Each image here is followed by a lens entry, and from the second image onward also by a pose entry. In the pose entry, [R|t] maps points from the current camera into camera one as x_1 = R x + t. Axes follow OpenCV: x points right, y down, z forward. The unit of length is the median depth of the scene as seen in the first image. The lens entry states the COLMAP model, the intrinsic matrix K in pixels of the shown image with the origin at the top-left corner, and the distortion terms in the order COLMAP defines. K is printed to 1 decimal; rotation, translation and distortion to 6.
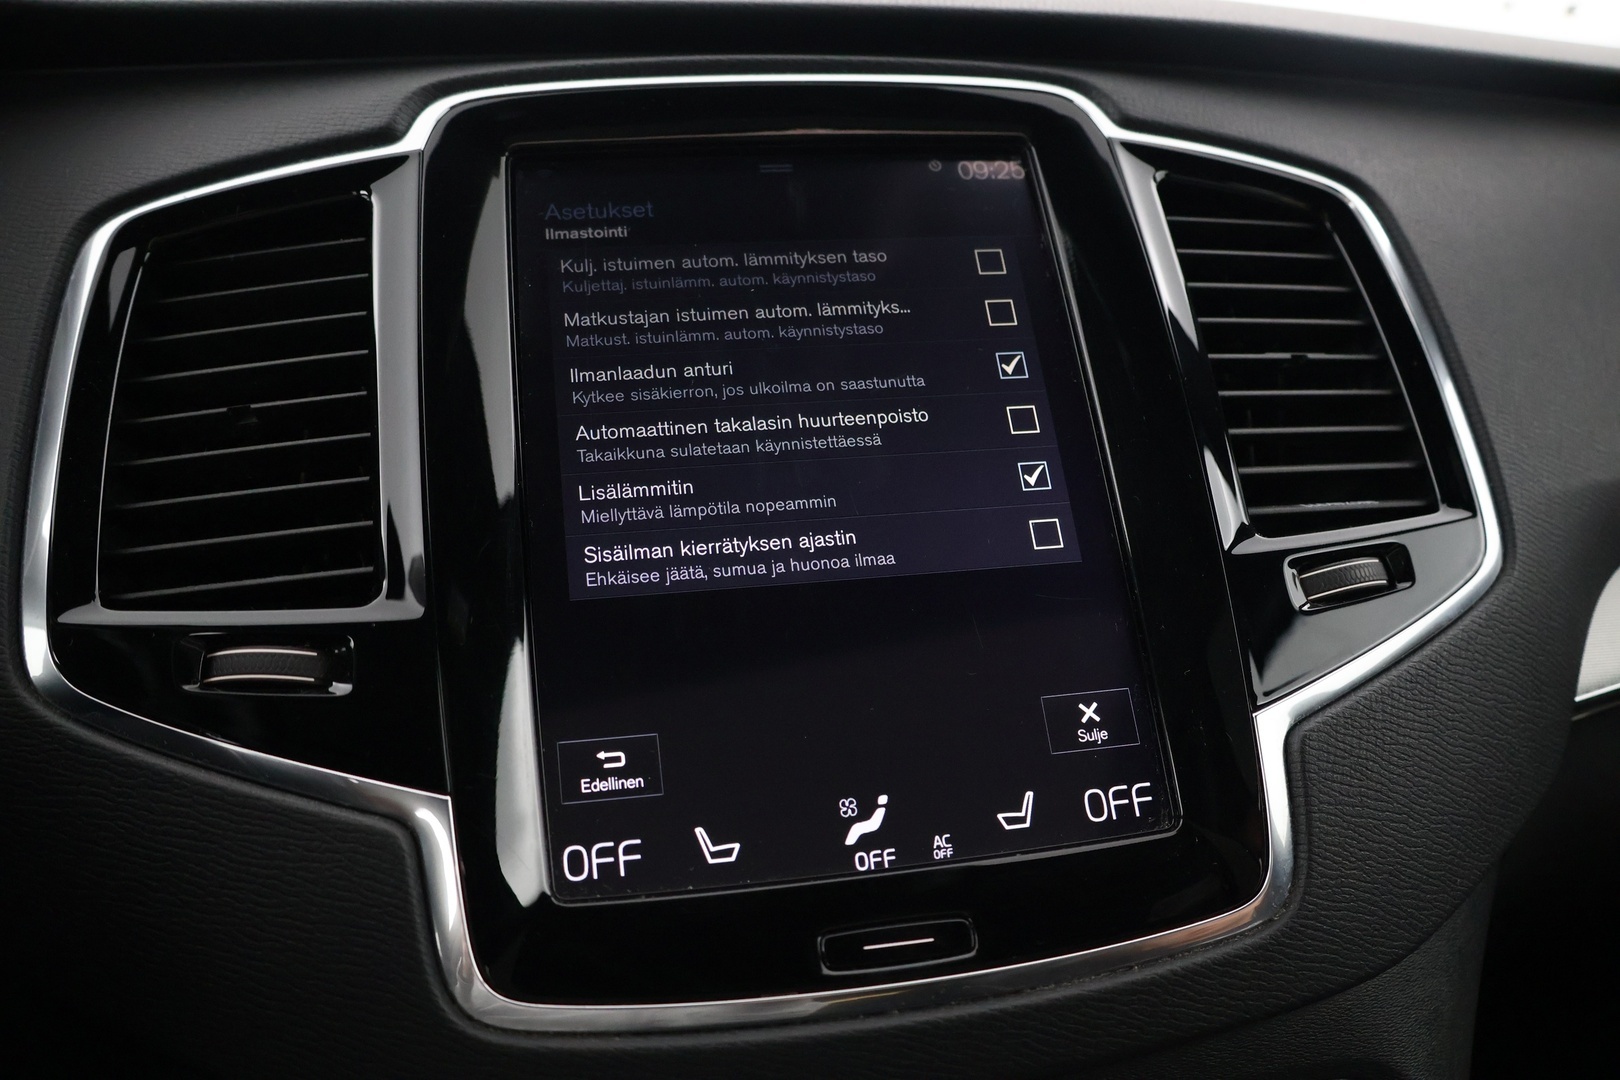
lens RADIAL K [[1325.0, 0, 810.0], [0, 1325.0, 540.0], [0, 0, 1]] dist [-0.150736, 0.114271]
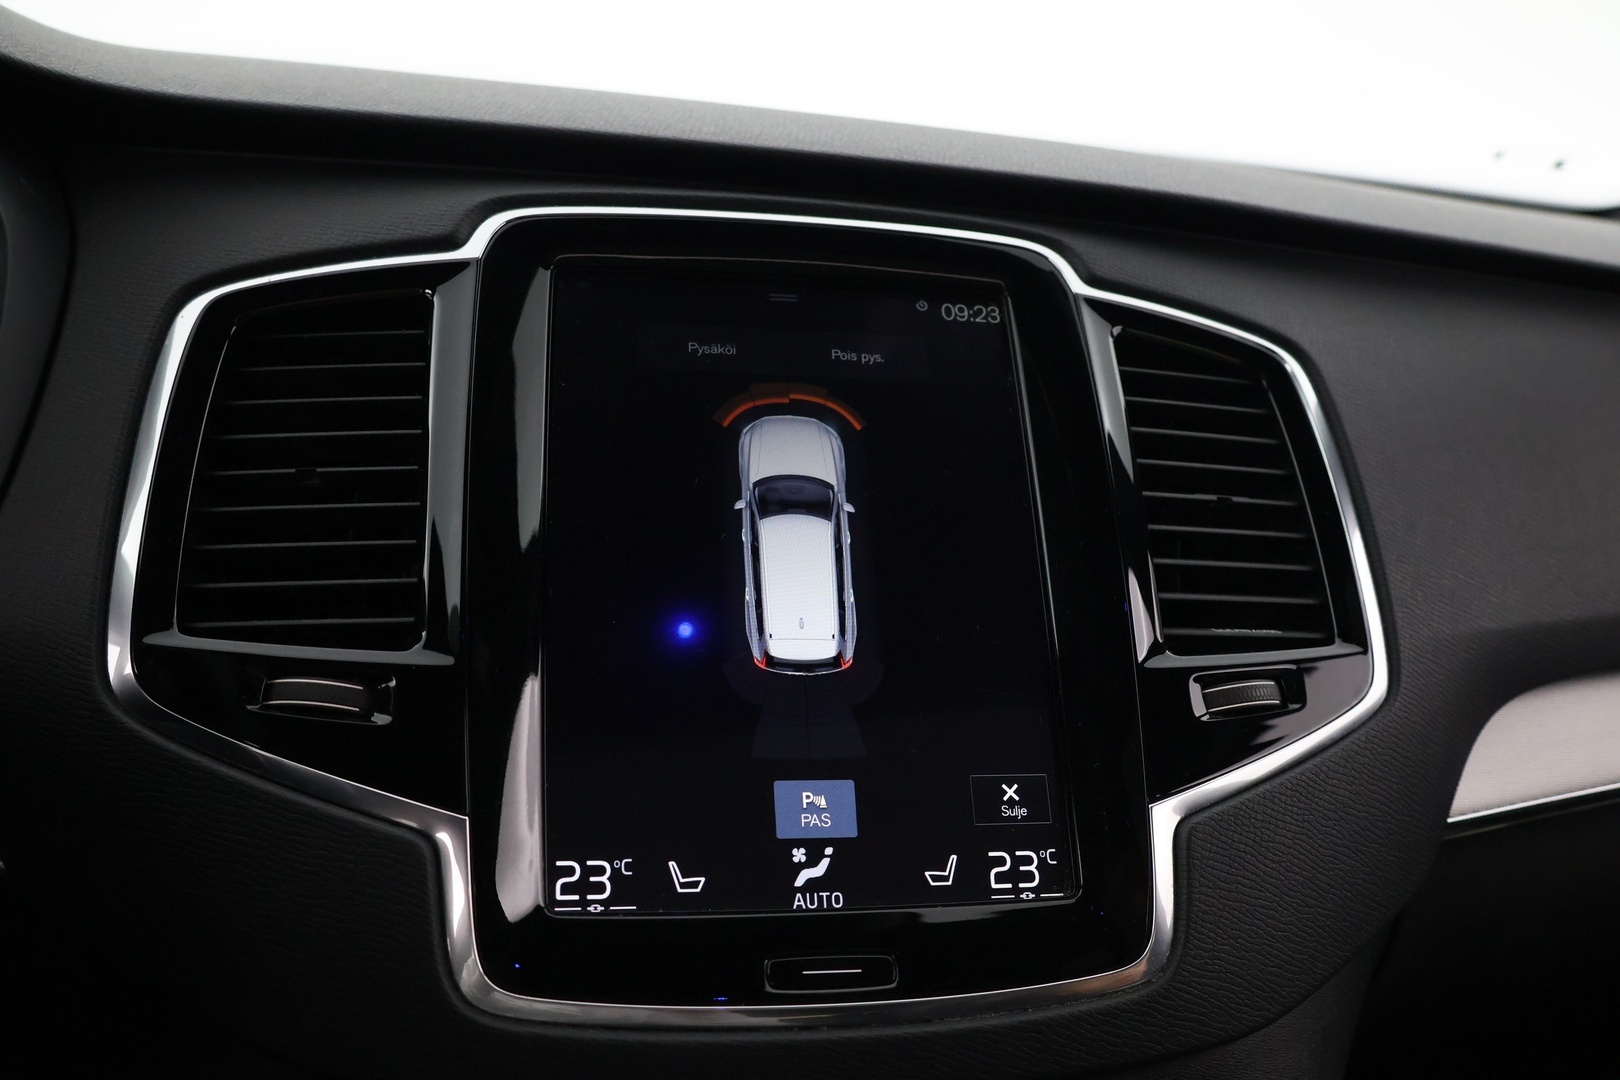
lens RADIAL K [[1395.8, 0, 810.8], [0, 1395.8, 562.6], [0, 0, 1]] dist [-0.119081, 0.123349]
pose [[0.996139, 0.085443, 0.020149, -0.007862], [-0.084830, 0.995957, -0.029555, -0.021167], [-0.022593, 0.027731, 0.999360, -0.240863]]
